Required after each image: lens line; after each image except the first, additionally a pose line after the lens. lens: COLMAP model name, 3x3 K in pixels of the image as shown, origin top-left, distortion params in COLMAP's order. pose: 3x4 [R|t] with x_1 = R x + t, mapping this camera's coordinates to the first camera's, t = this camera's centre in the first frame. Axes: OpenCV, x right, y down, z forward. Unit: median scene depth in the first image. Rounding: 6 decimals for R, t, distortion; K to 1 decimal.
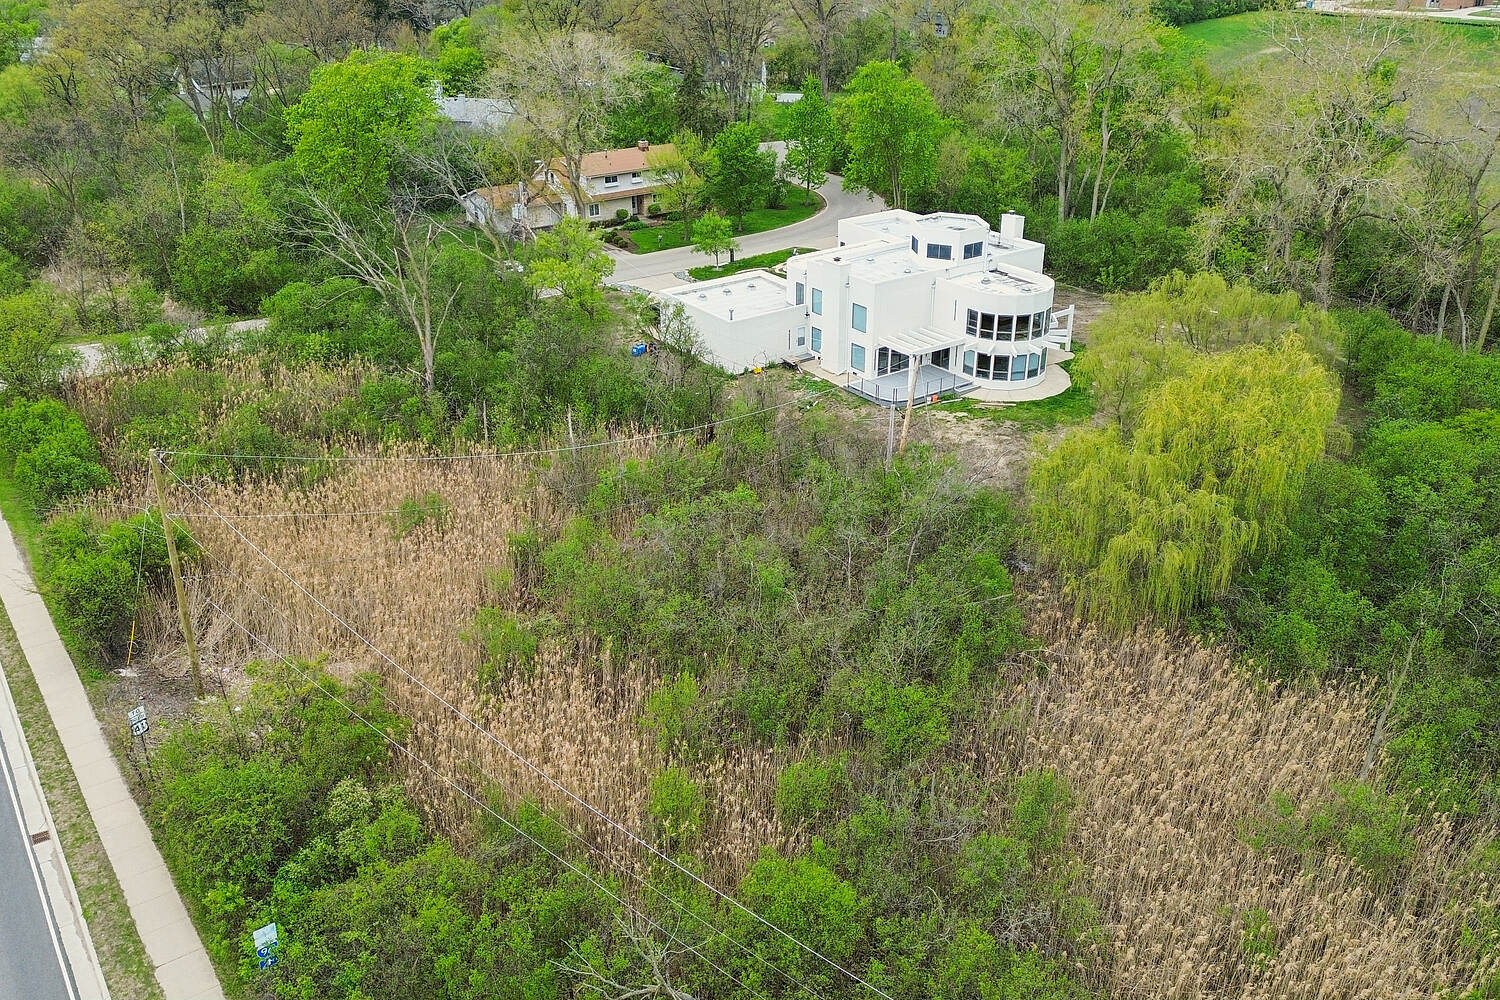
lens RADIAL K [[1246.8, 0, 756.7], [0, 1246.8, 501.2], [0, 0, 1]] dist [0.085748, -0.082347]
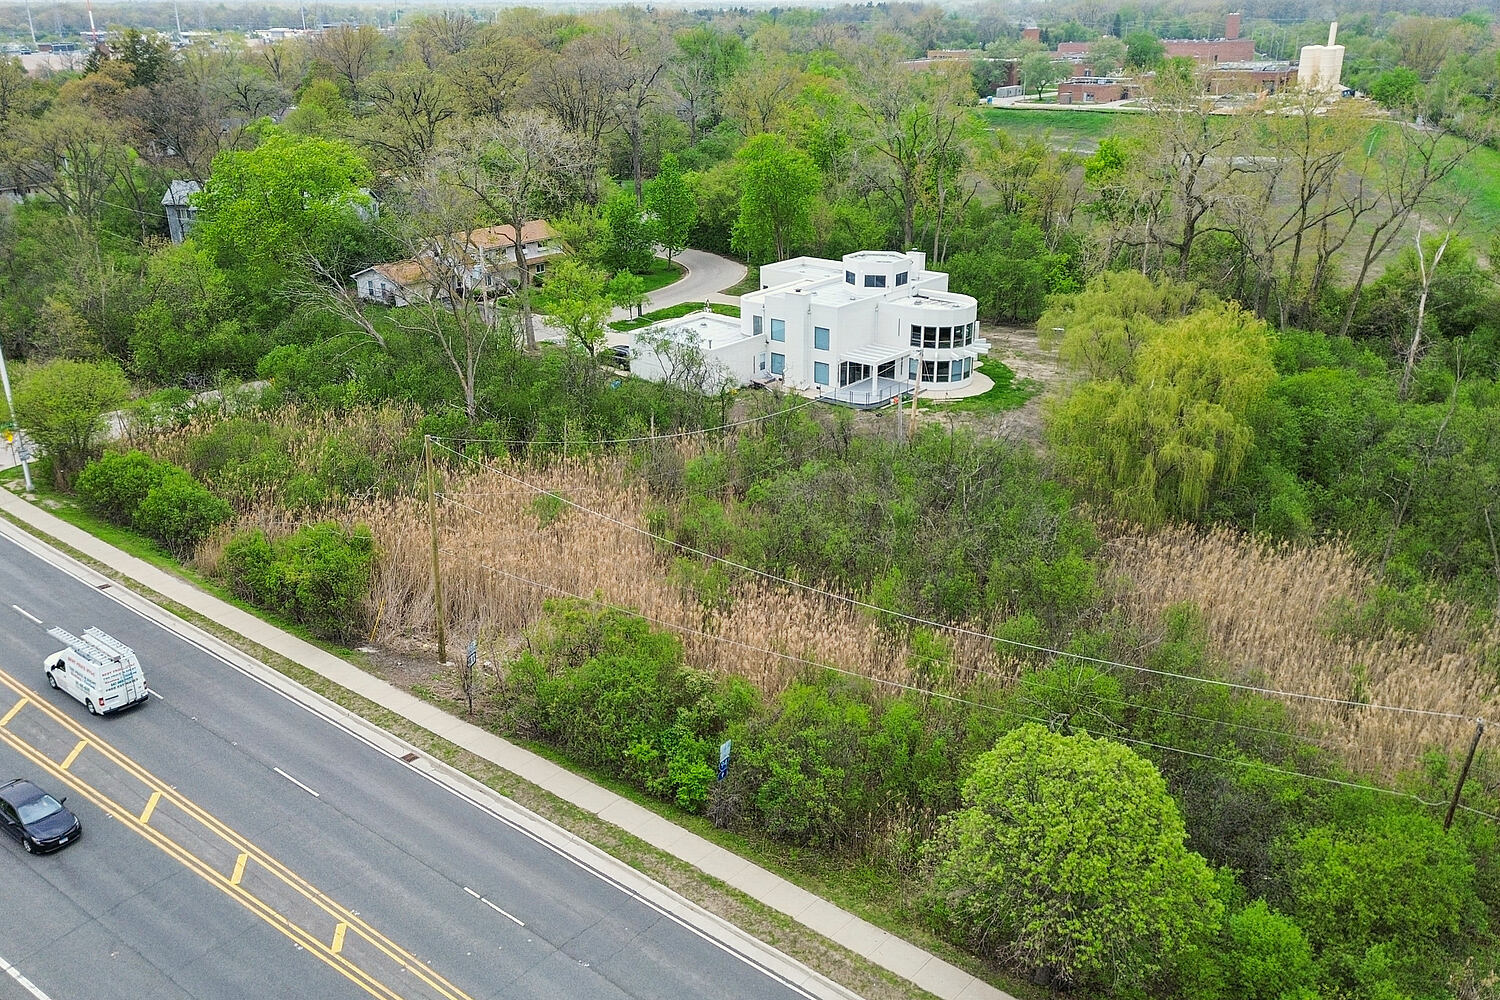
lens RADIAL K [[1246.8, 0, 751.7], [0, 1246.8, 510.3], [0, 0, 1]] dist [0.085748, -0.082347]
pose [[0.969086, -0.093479, 0.228329, -0.263901], [0.109728, 0.992179, -0.059510, 0.074982], [-0.220980, 0.082725, 0.971763, -0.107700]]
